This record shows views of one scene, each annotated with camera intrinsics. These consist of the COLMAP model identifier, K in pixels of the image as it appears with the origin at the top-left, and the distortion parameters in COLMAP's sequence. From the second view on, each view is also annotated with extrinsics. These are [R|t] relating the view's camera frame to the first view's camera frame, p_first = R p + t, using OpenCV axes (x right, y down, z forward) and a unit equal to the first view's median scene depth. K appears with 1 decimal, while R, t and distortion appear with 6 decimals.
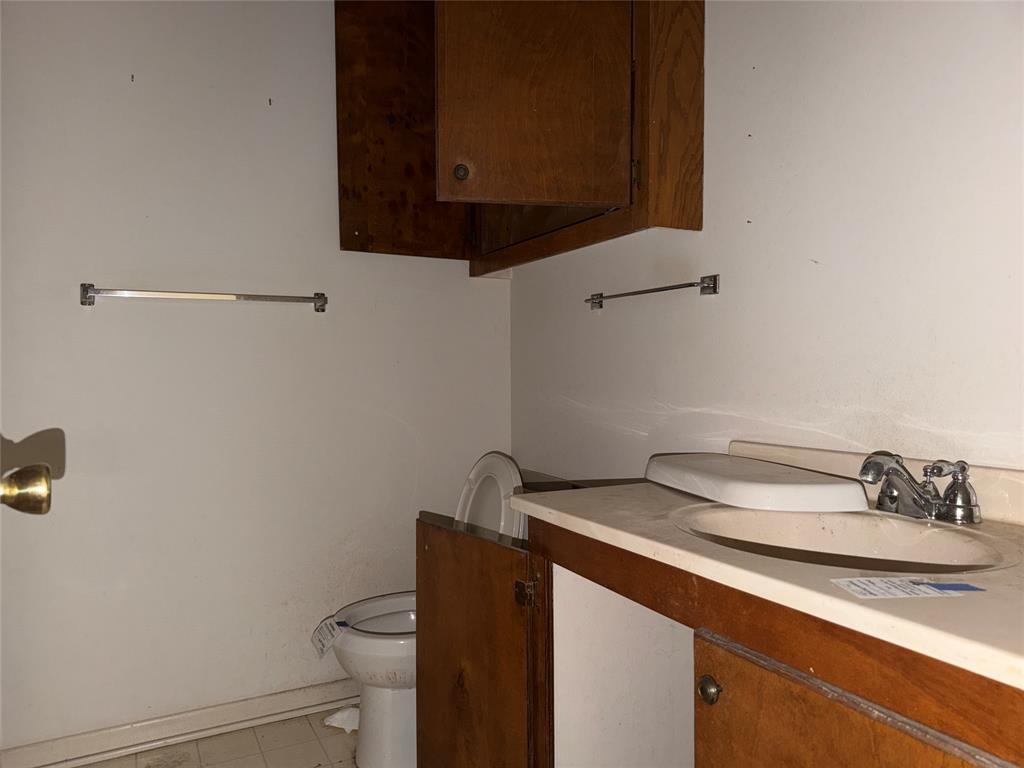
lens RADIAL K [[715.3, 0, 512.0], [0, 715.3, 384.0], [0, 0, 1]] dist [0.067161, -0.097134]
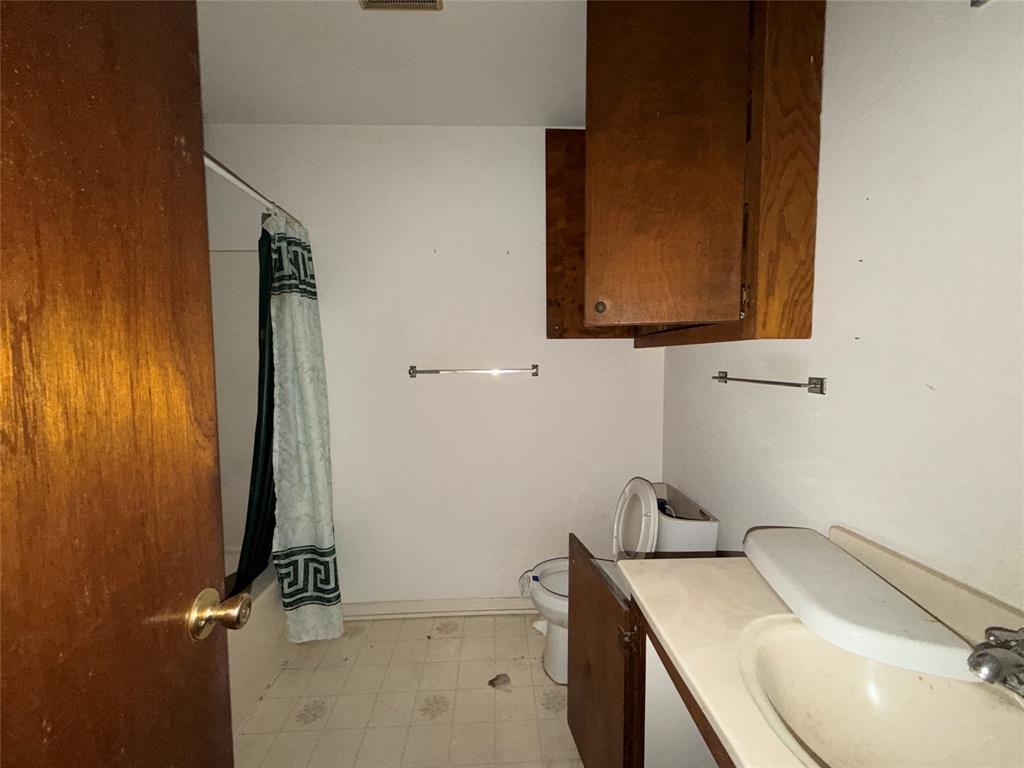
lens RADIAL K [[405.1, 0, 509.1], [0, 405.1, 378.8], [0, 0, 1]] dist [-0.000925, 0.000104]
pose [[0.900966, 0.023355, -0.433262, 0.109047], [-0.009930, 0.999399, 0.033223, -0.167521], [0.433777, -0.025630, 0.900656, 0.186530]]
